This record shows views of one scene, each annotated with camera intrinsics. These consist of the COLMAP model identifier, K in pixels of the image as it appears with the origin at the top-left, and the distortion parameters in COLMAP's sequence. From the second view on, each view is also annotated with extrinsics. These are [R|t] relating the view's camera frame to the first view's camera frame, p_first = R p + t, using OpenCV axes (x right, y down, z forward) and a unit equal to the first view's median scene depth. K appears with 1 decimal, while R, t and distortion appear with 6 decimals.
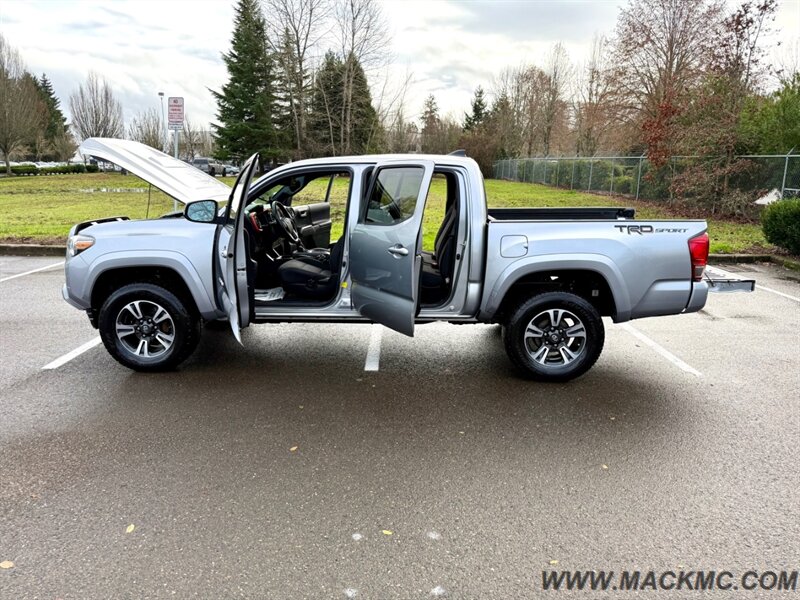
lens RADIAL K [[563.6, 0, 395.4], [0, 563.6, 301.6], [0, 0, 1]] dist [0.023152, -0.028734]
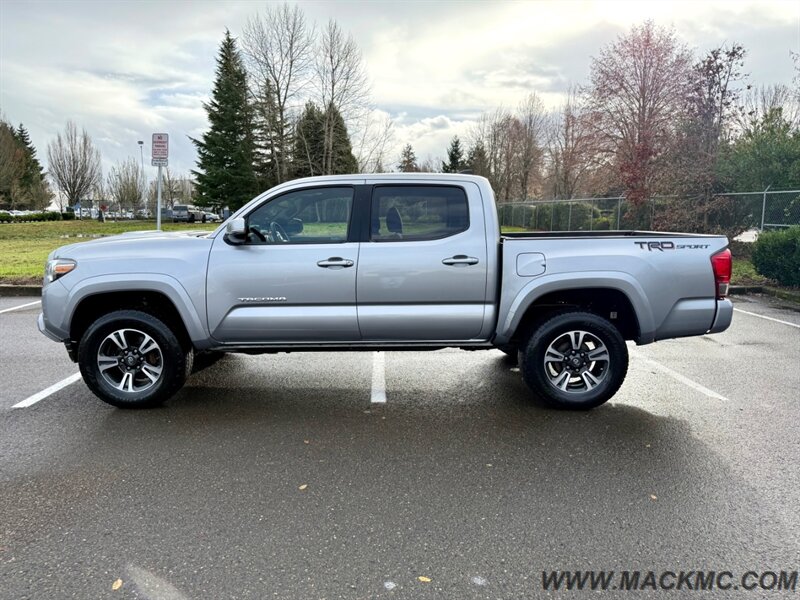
lens RADIAL K [[563.6, 0, 399.1], [0, 563.6, 304.8], [0, 0, 1]] dist [0.023152, -0.028734]
pose [[0.999017, -0.013685, 0.042169, -0.013261], [0.016826, 0.997038, -0.075047, 0.009464], [-0.041017, 0.075682, 0.996288, 0.019410]]
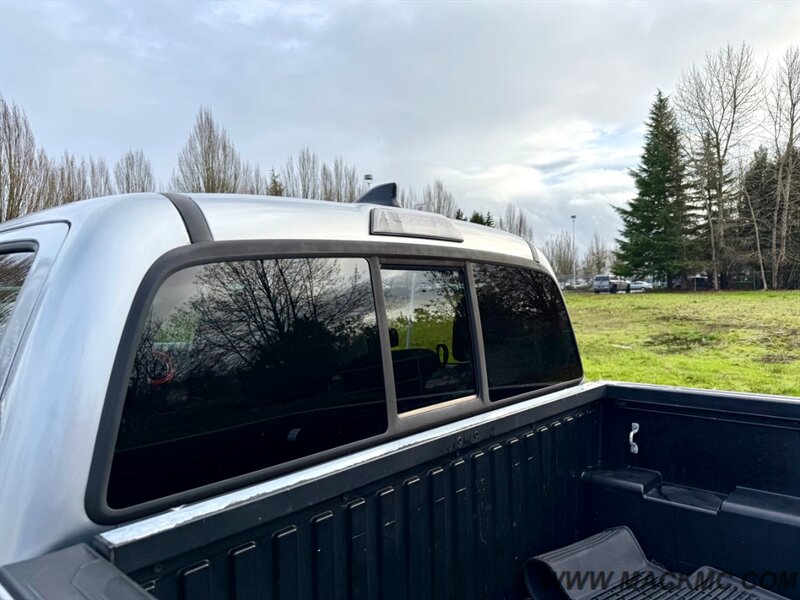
lens RADIAL K [[563.6, 0, 406.4], [0, 563.6, 299.4], [0, 0, 1]] dist [0.023152, -0.028734]
pose [[0.762219, -0.009358, -0.647252, 0.092495], [-0.124531, 0.979098, -0.160806, -0.052691], [0.635228, 0.203172, 0.745122, 0.249105]]
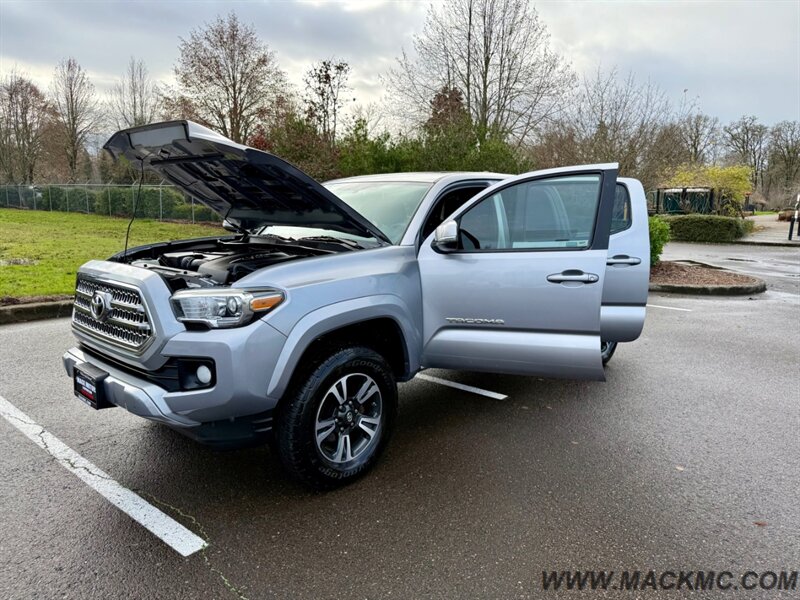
lens RADIAL K [[563.6, 0, 407.6], [0, 563.6, 294.1], [0, 0, 1]] dist [0.023152, -0.028734]
pose [[0.648002, -0.117335, 0.752546, -0.241174], [0.164786, 0.986258, 0.011880, -0.024880], [-0.743599, 0.116310, 0.658432, 0.136164]]
